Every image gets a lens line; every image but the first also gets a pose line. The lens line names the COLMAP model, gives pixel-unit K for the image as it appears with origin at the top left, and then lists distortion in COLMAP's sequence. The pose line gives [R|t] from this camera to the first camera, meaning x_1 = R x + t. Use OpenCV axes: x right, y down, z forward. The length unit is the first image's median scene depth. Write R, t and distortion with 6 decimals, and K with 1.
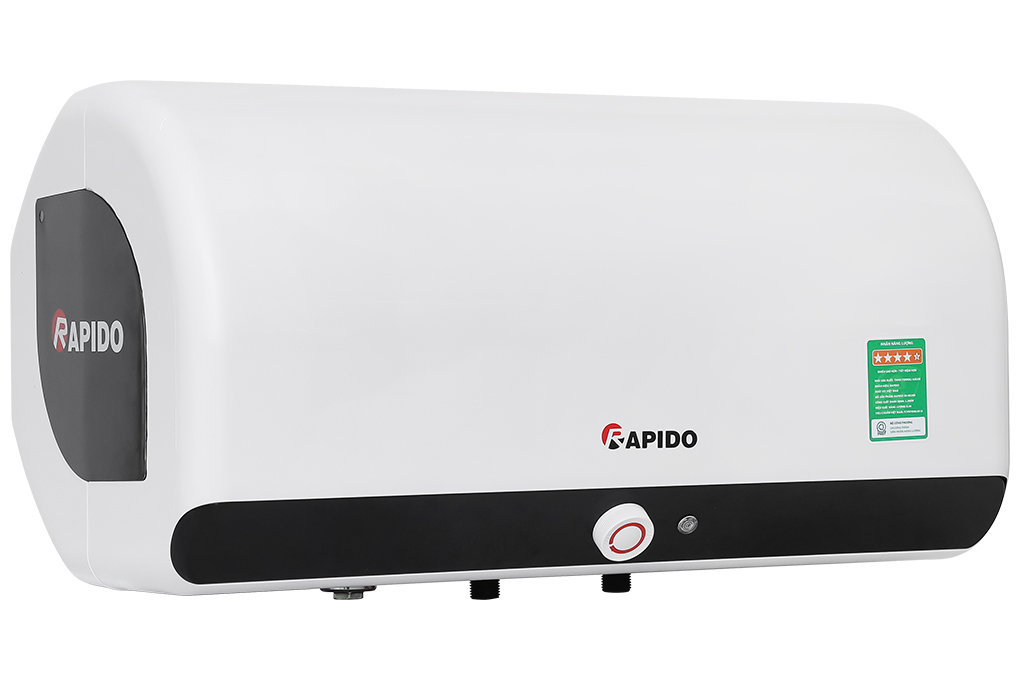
lens RADIAL K [[2438.9, 0, 510.0], [0, 2438.9, 340.0], [0, 0, 1]] dist [0.055509, 0.103288]
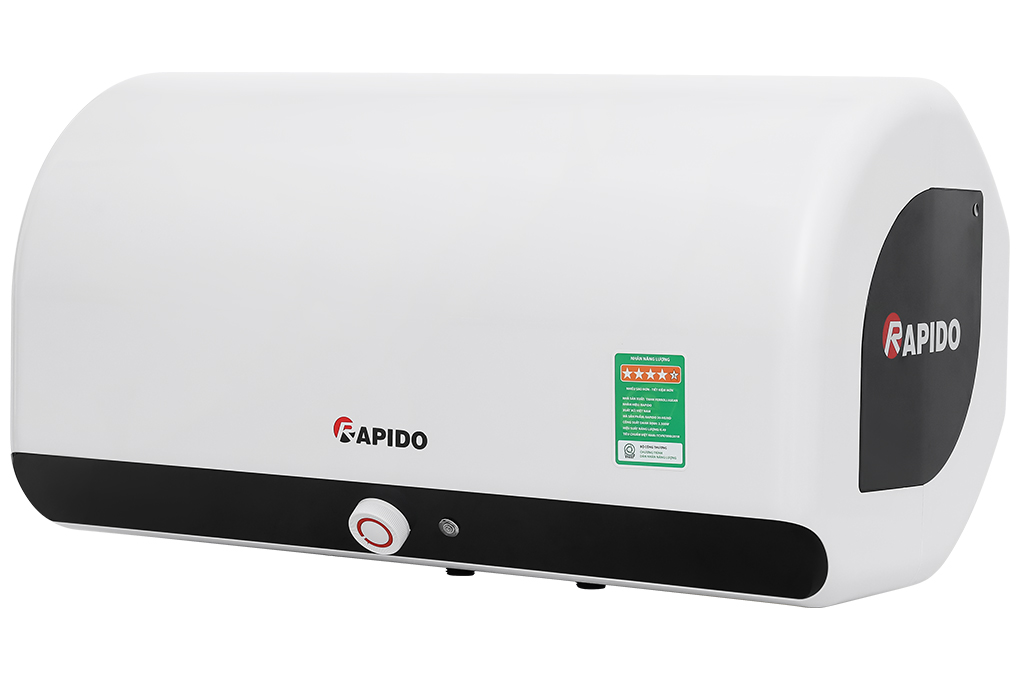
lens RADIAL K [[2438.9, 0, 510.0], [0, 2438.9, 340.0], [0, 0, 1]] dist [0.055509, 0.103288]
pose [[0.552157, 0.043897, -0.832584, 0.882353], [-0.049151, 0.998590, 0.020053, -0.021156], [0.832290, 0.029850, 0.553536, 0.458697]]
